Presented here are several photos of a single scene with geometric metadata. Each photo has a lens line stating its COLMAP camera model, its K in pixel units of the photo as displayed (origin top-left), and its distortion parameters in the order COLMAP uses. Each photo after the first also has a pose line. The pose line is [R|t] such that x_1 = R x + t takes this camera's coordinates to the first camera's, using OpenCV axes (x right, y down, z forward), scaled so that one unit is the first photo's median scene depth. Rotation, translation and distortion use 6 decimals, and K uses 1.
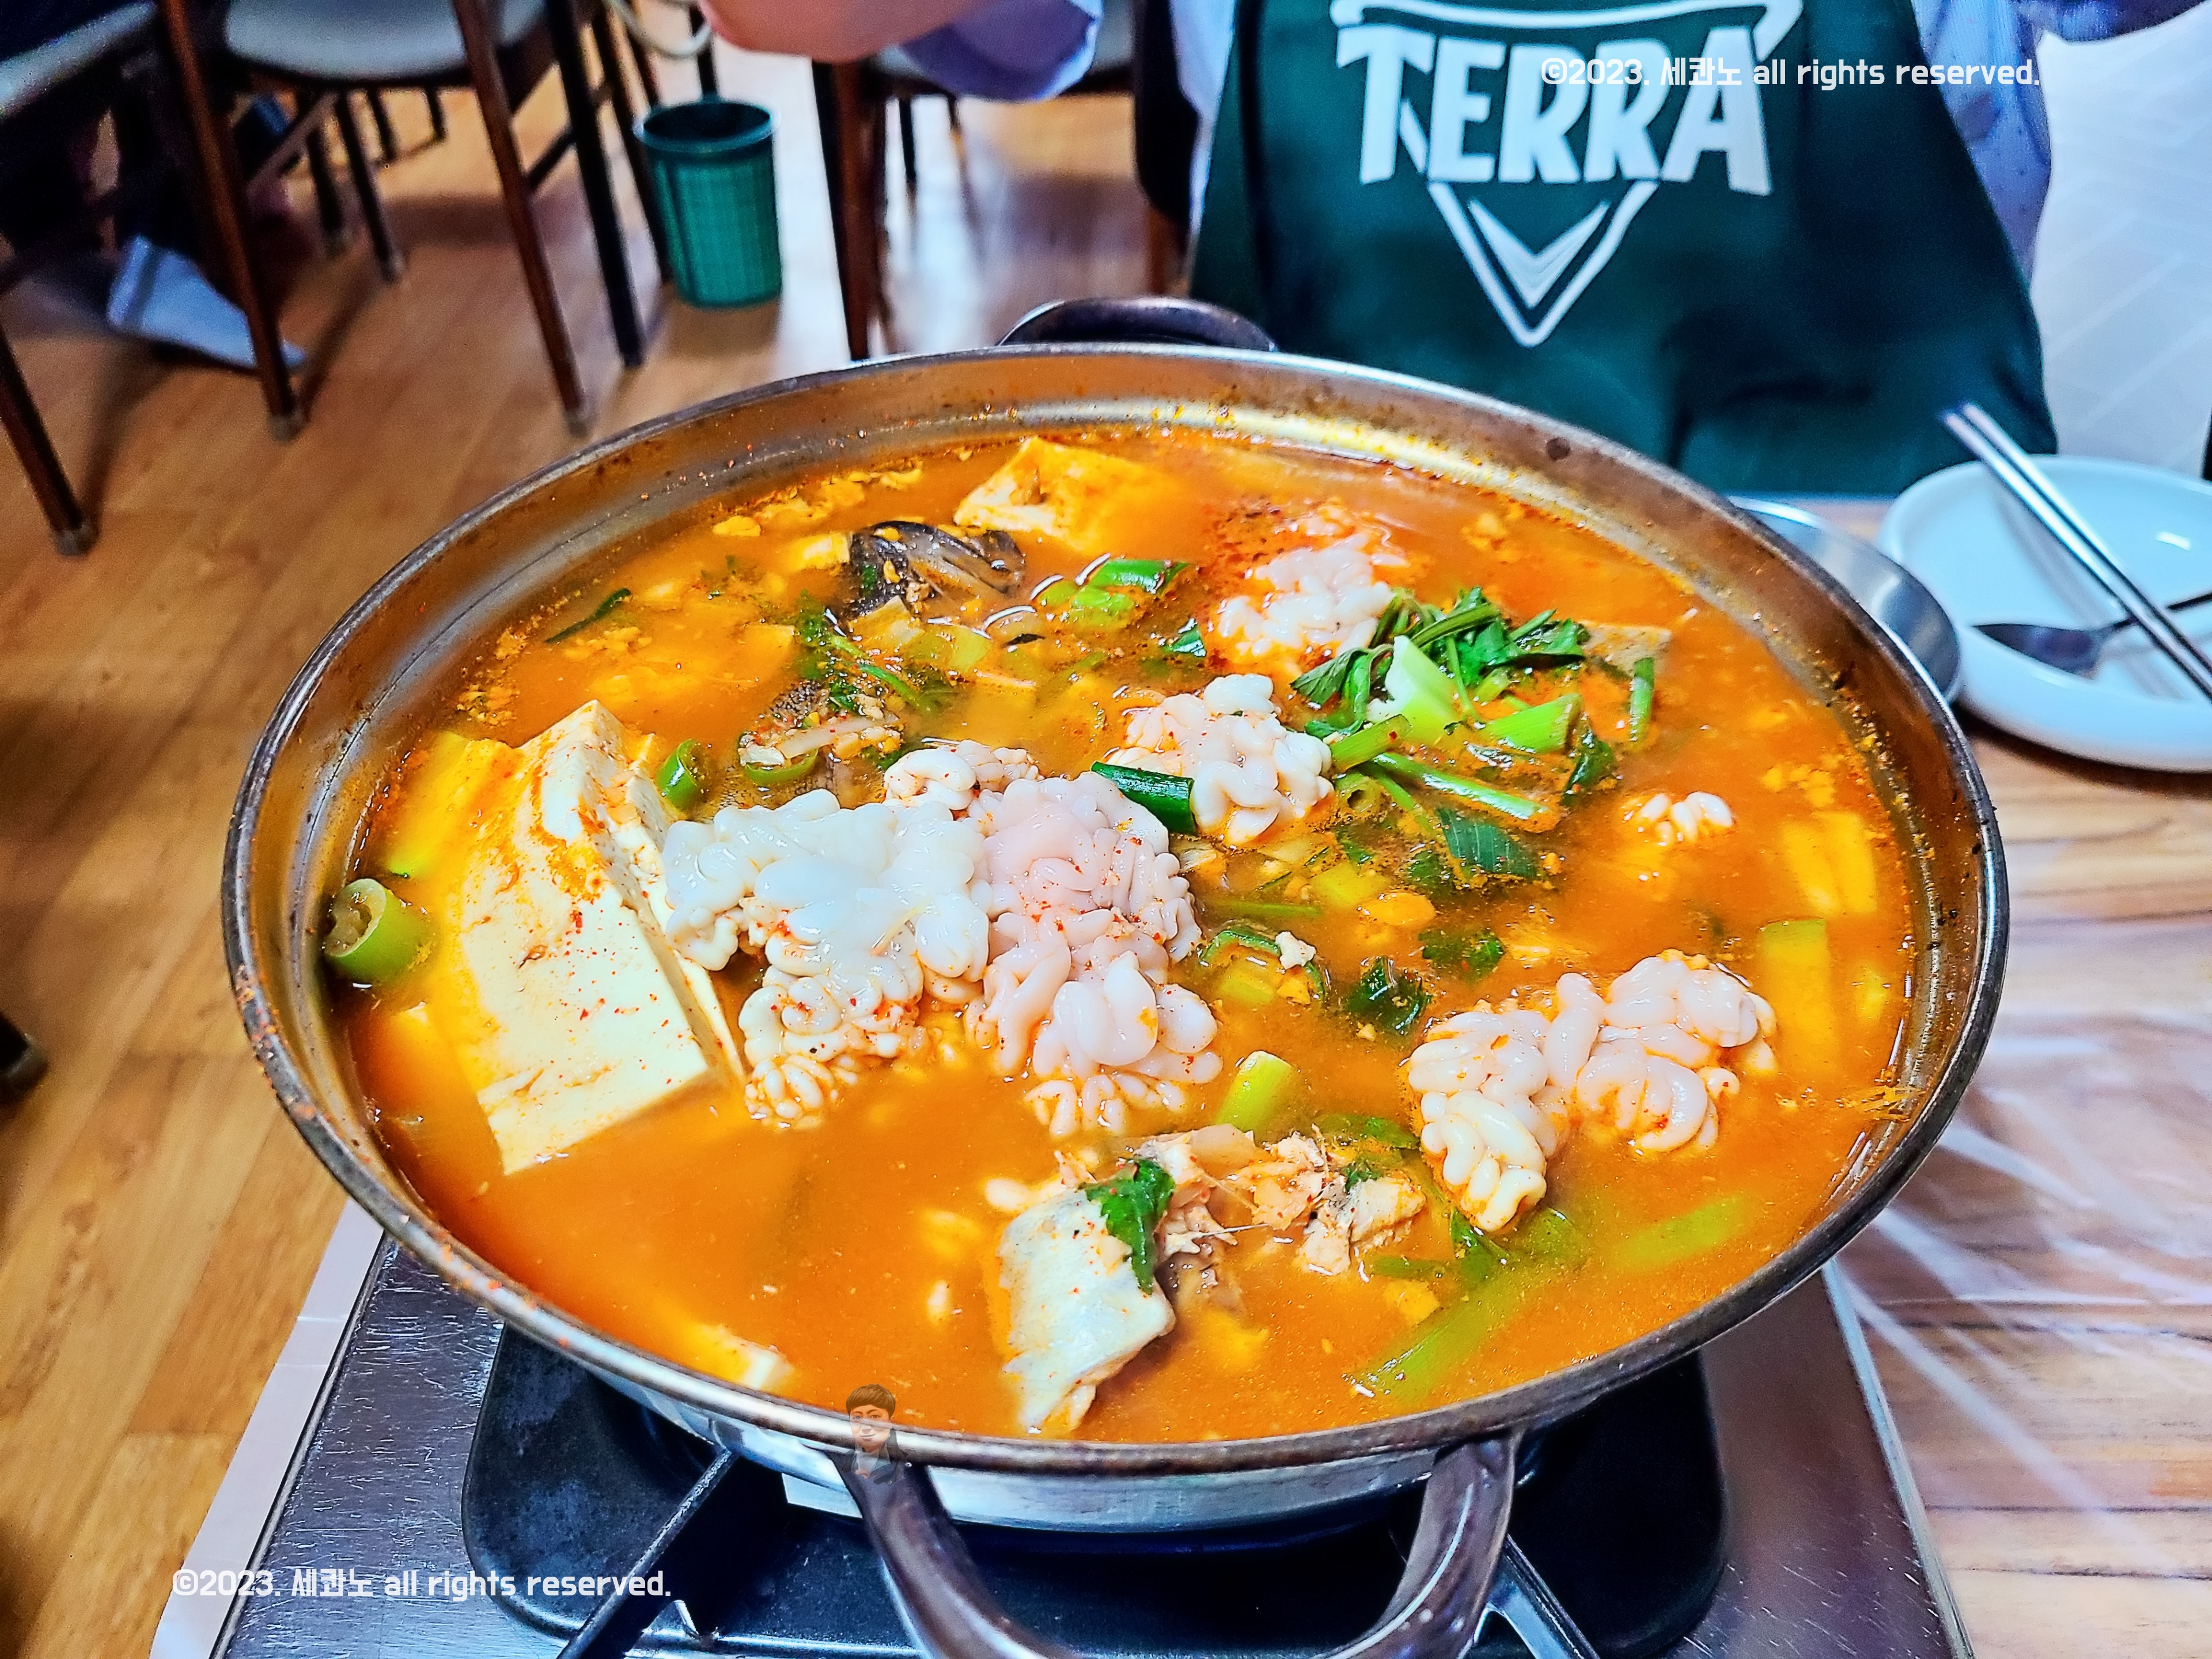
lens RADIAL K [[1742.4, 0, 1116.2], [0, 1742.4, 810.9], [0, 0, 1]] dist [-0.045448, 0.037995]
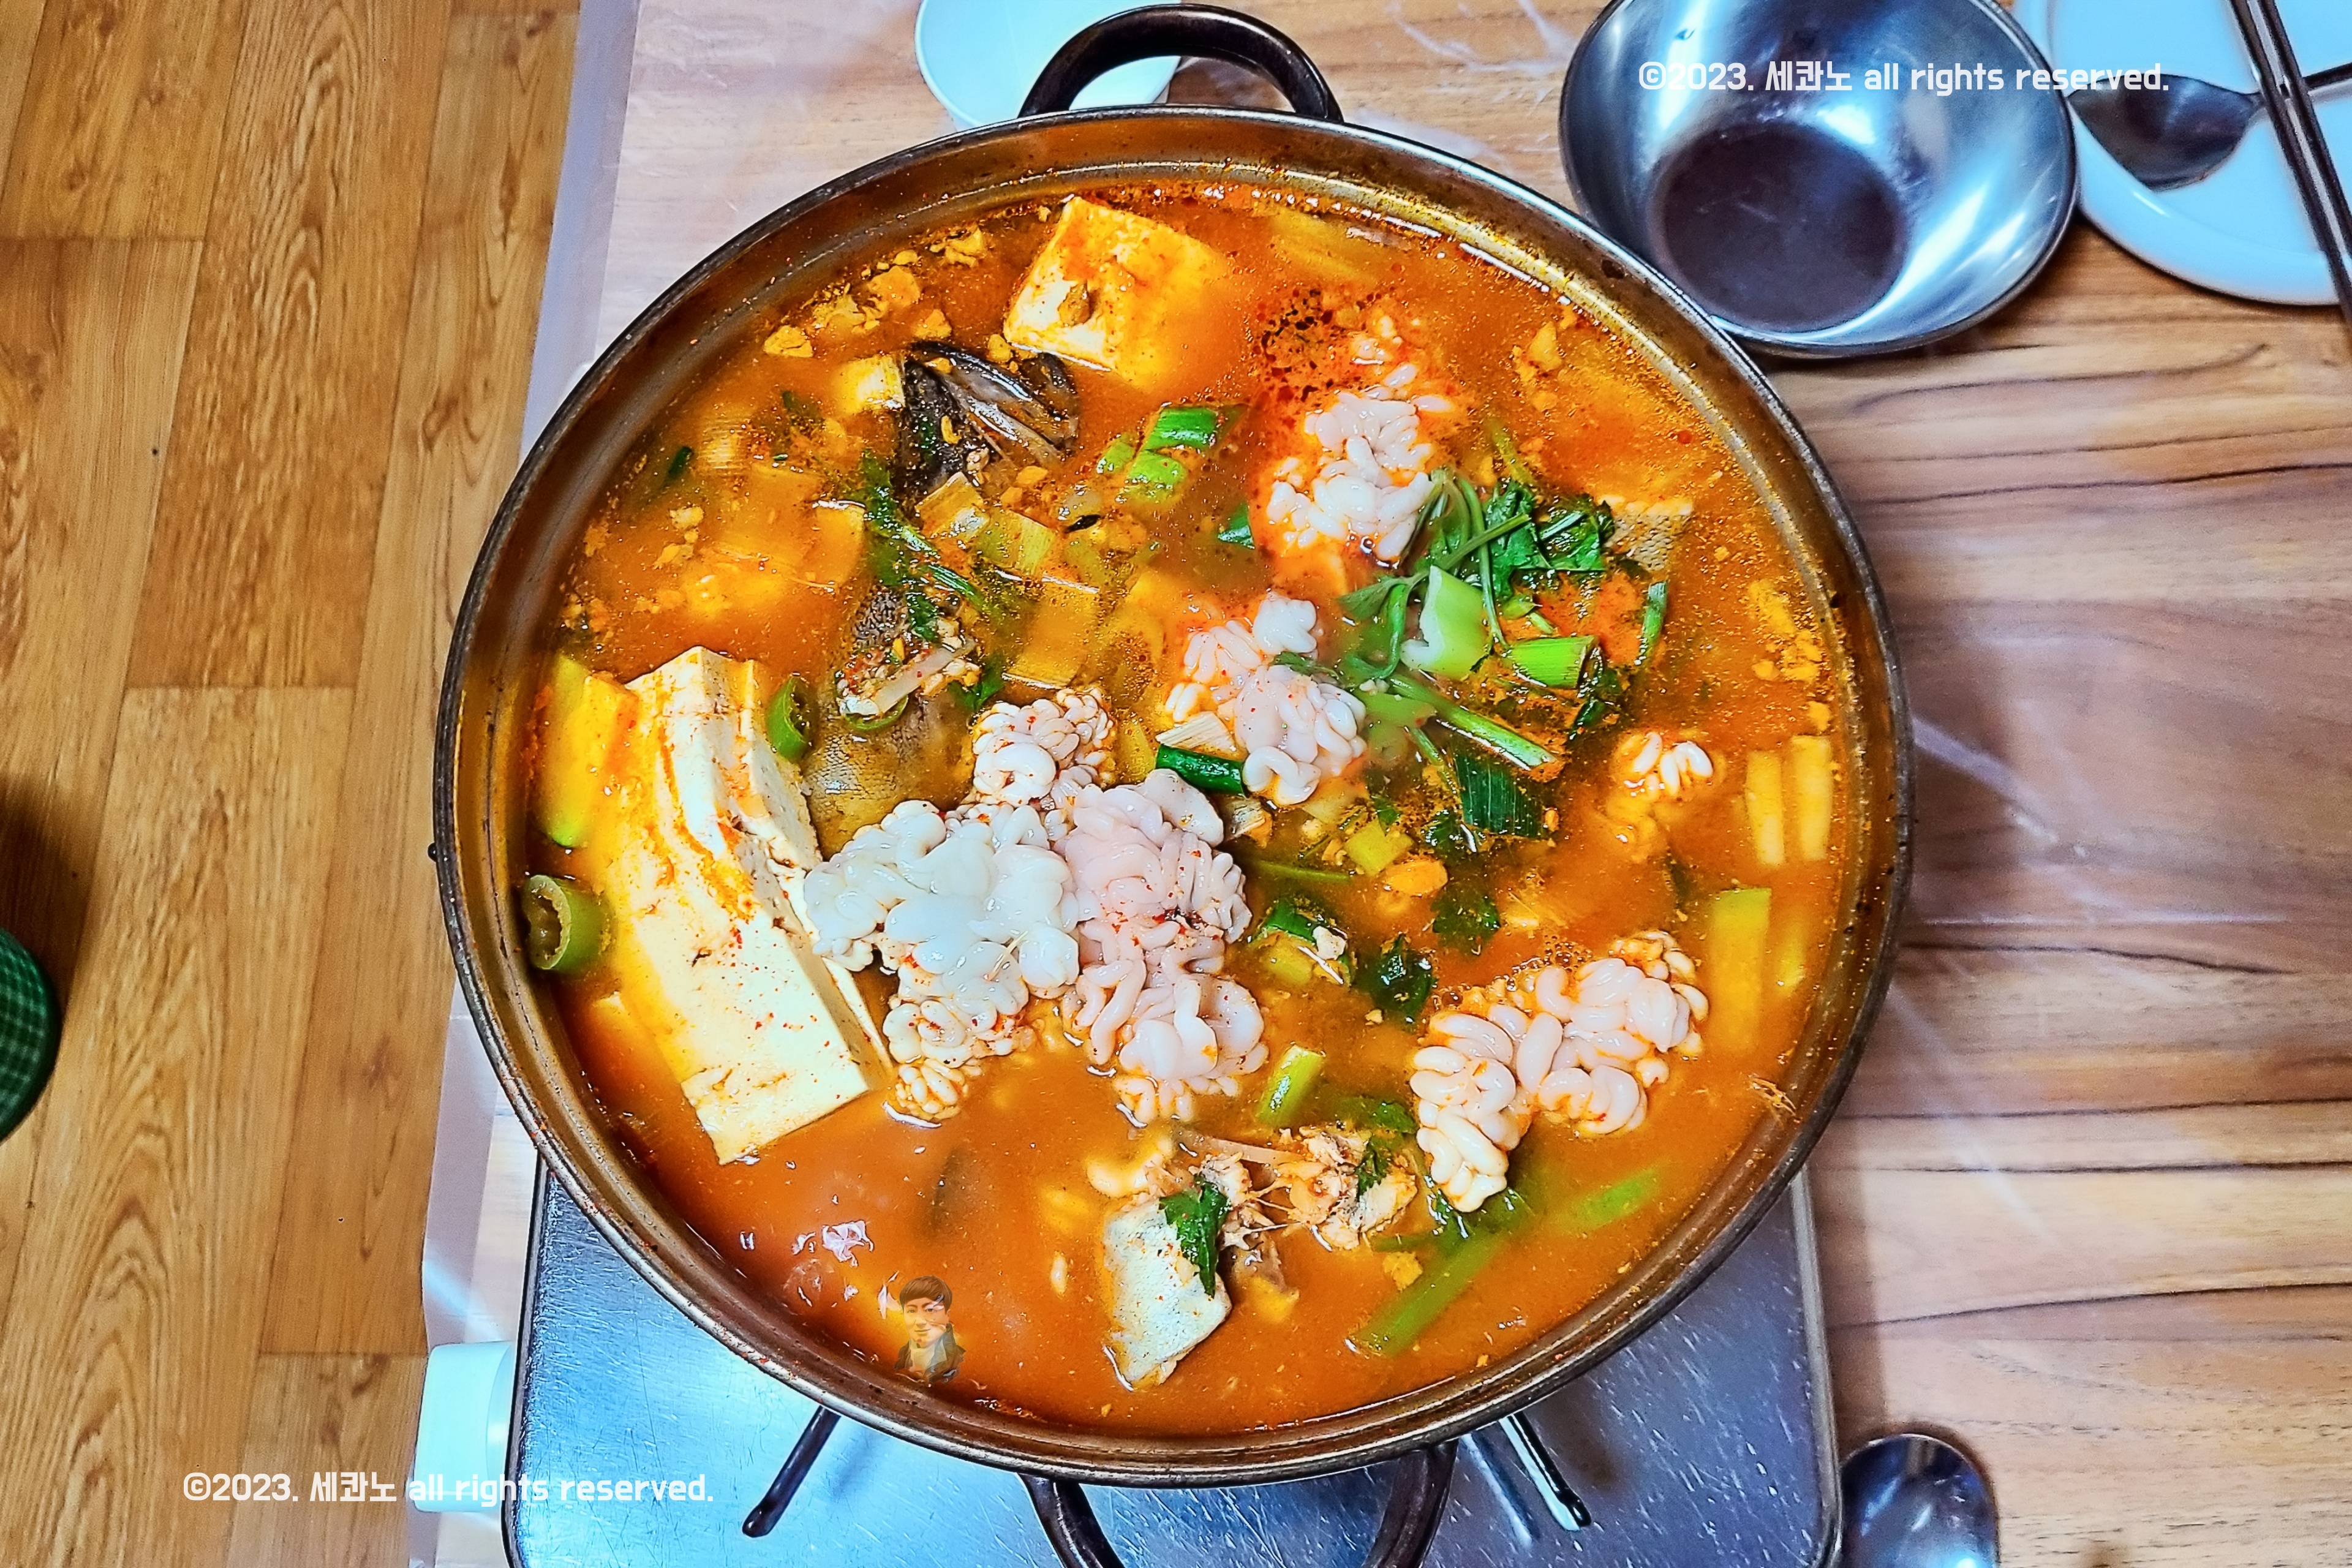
lens RADIAL K [[2136.9, 0, 1205.0], [0, 2136.9, 713.9], [0, 0, 1]] dist [-0.043122, 0.031888]
pose [[0.999594, -0.025253, 0.013233, 0.000476], [0.016253, 0.886090, 0.463228, -0.619188], [-0.023424, -0.462825, 0.886140, -0.208790]]
